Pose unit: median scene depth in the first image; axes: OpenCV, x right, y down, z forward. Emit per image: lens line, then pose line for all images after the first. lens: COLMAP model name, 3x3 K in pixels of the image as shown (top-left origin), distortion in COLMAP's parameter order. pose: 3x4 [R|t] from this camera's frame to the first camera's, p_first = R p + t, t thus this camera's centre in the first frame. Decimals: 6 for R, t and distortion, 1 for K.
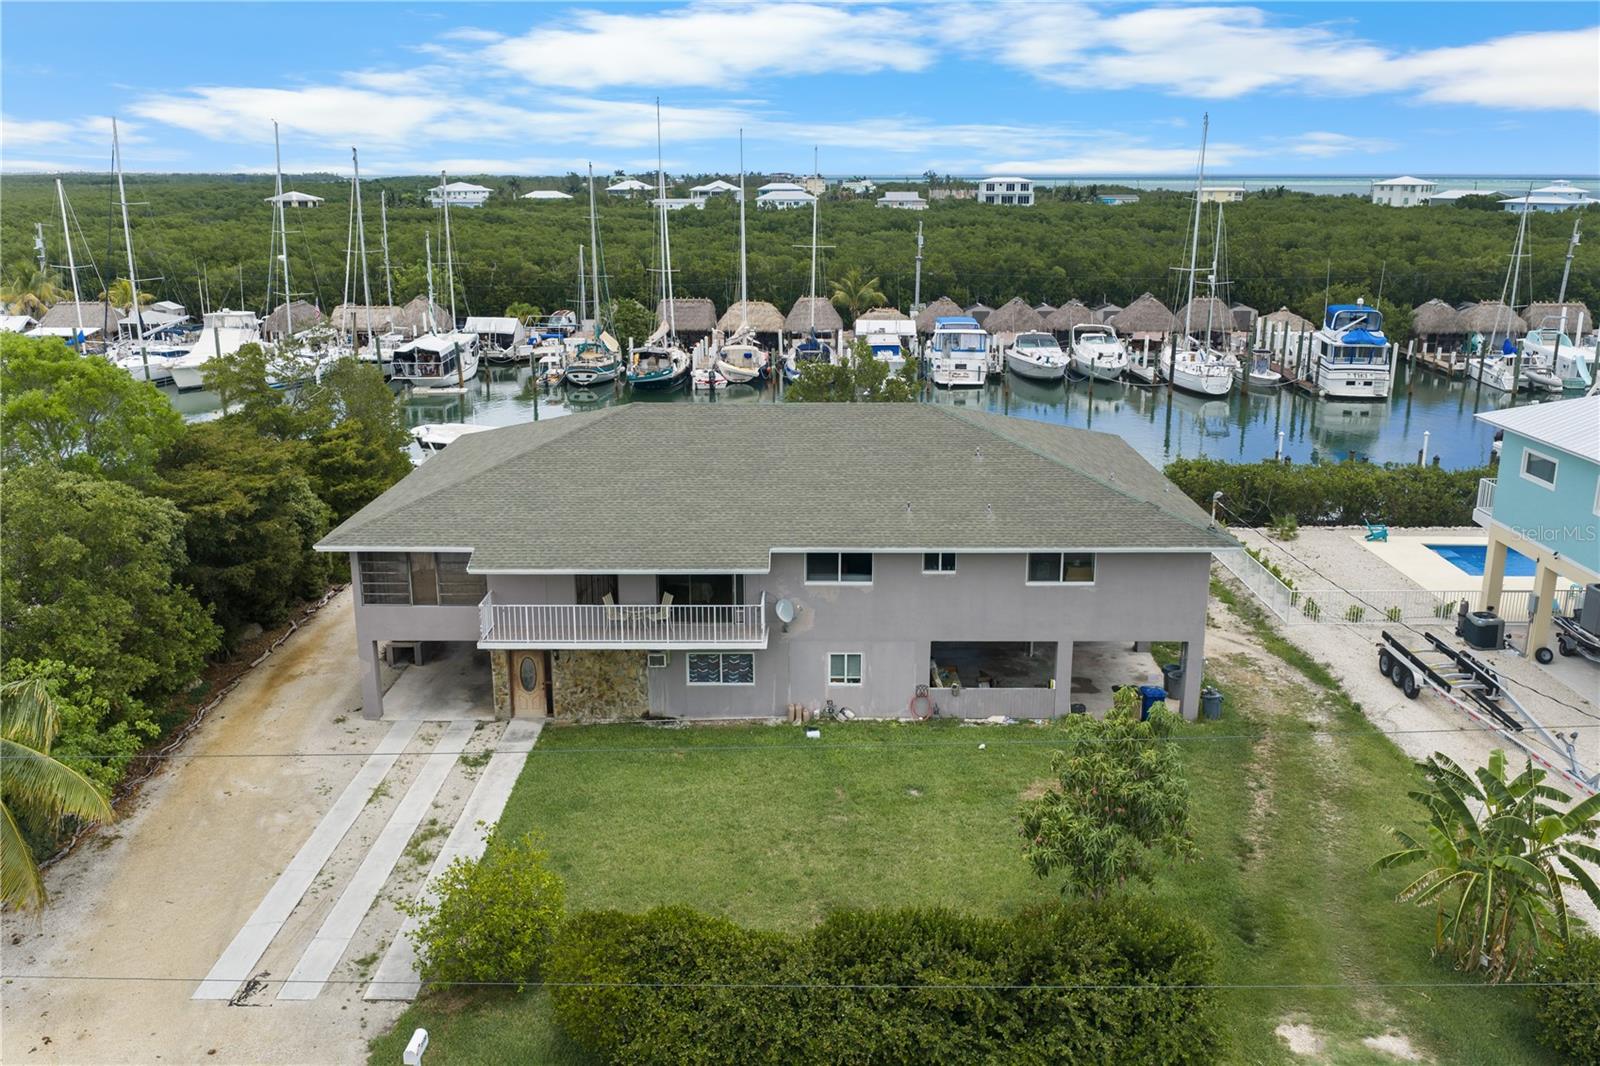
lens RADIAL K [[1331.4, 0, 809.5], [0, 1331.4, 530.9], [0, 0, 1]] dist [-0.004073, -0.001748]
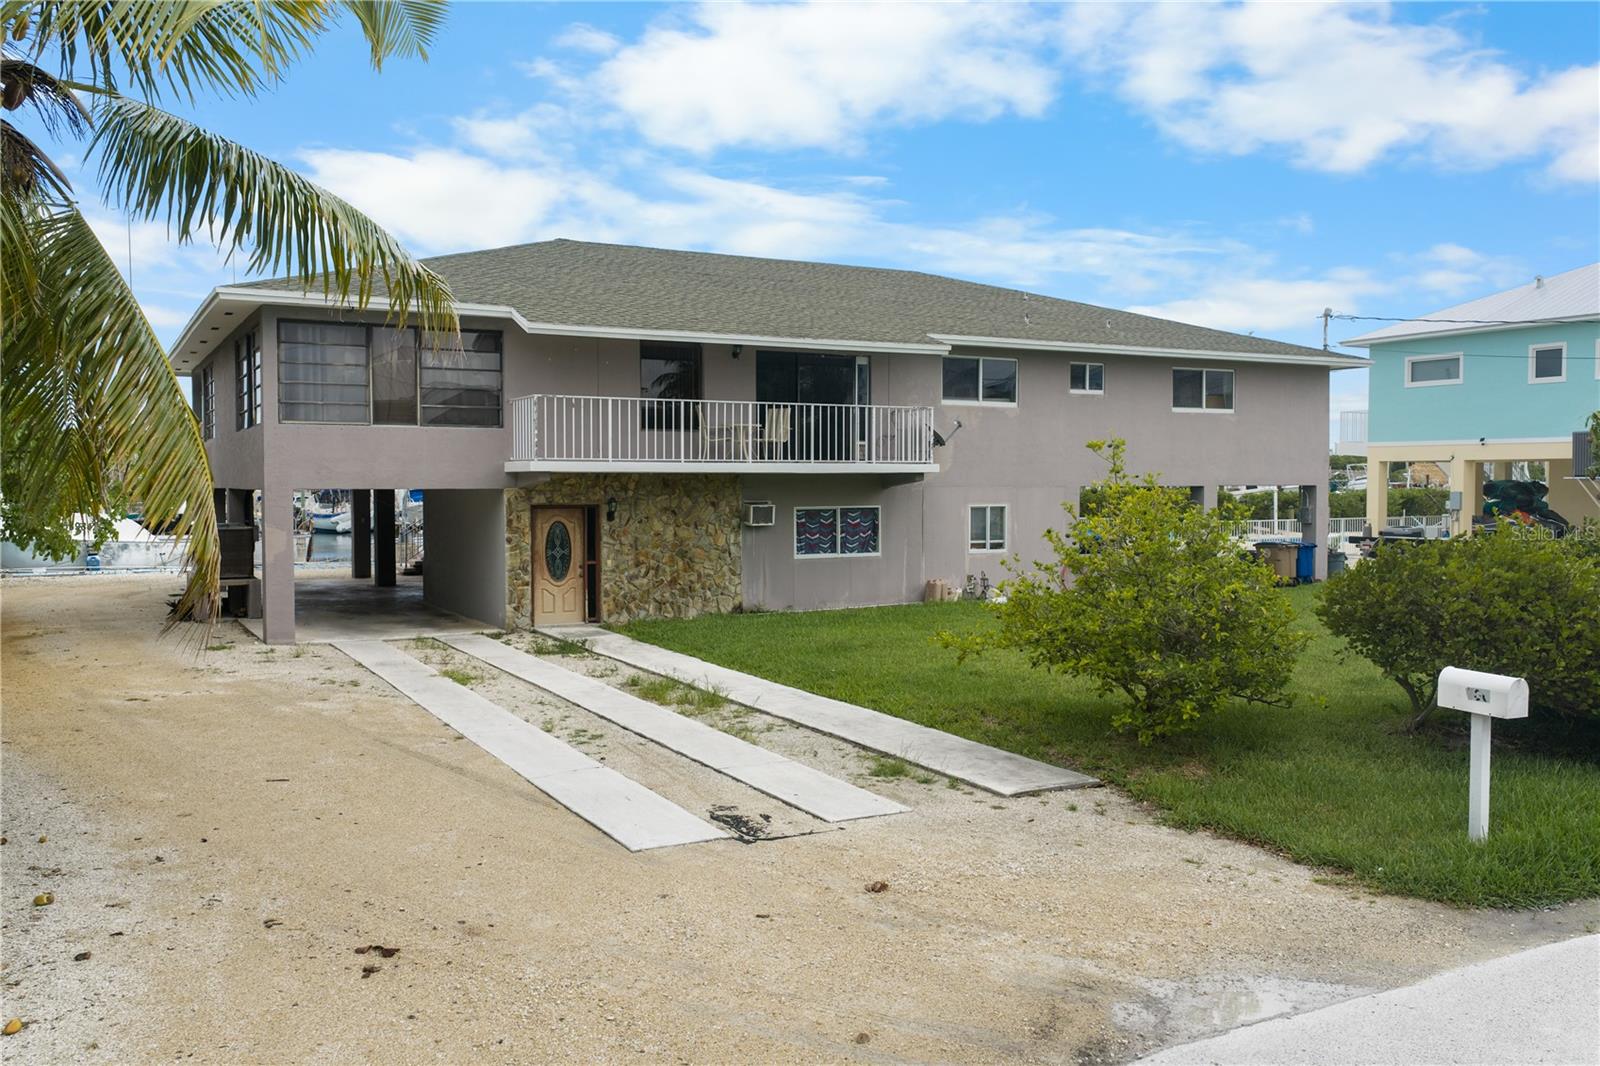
lens RADIAL K [[1331.4, 0, 809.5], [0, 1331.4, 530.9], [0, 0, 1]] dist [-0.004073, -0.001748]
pose [[0.876651, -0.020118, 0.480705, -0.403503], [0.127824, 0.972958, -0.192391, 0.230995], [-0.463836, 0.230105, 0.855516, 0.428827]]
